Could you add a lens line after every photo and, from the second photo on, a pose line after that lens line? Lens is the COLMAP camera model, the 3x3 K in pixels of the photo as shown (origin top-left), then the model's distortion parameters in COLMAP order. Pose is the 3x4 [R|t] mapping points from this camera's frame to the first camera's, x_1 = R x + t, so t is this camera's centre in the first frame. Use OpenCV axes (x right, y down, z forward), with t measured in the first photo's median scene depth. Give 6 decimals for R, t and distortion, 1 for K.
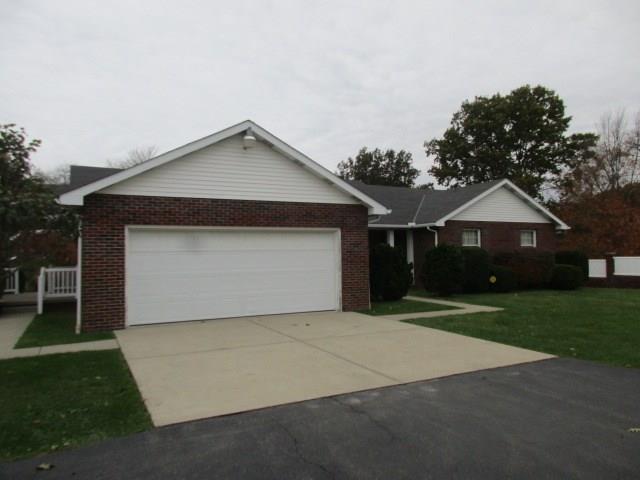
lens RADIAL K [[474.7, 0, 320.0], [0, 474.7, 240.0], [0, 0, 1]] dist [-0.002021, -0.001358]
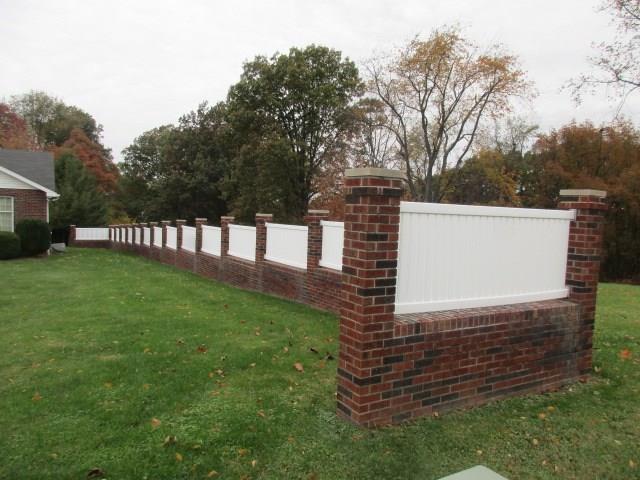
lens RADIAL K [[474.7, 0, 320.0], [0, 474.7, 240.0], [0, 0, 1]] dist [-0.002021, -0.001358]
pose [[0.996721, 0.037235, 0.071843, 1.689330], [-0.043834, 0.994741, 0.092568, -0.082144], [-0.068018, -0.095413, 0.993111, -0.031059]]
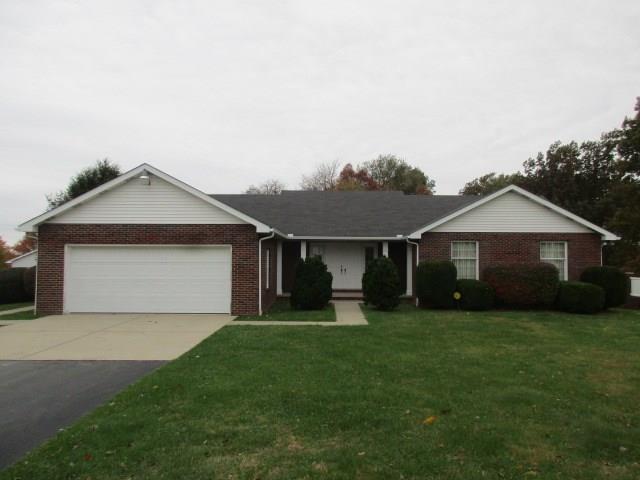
lens RADIAL K [[474.7, 0, 320.0], [0, 474.7, 240.0], [0, 0, 1]] dist [-0.002021, -0.001358]
pose [[0.881288, -0.000027, -0.472579, 0.776041], [-0.001893, 0.999992, -0.003588, -0.031650], [0.472576, 0.004056, 0.881281, 0.061976]]
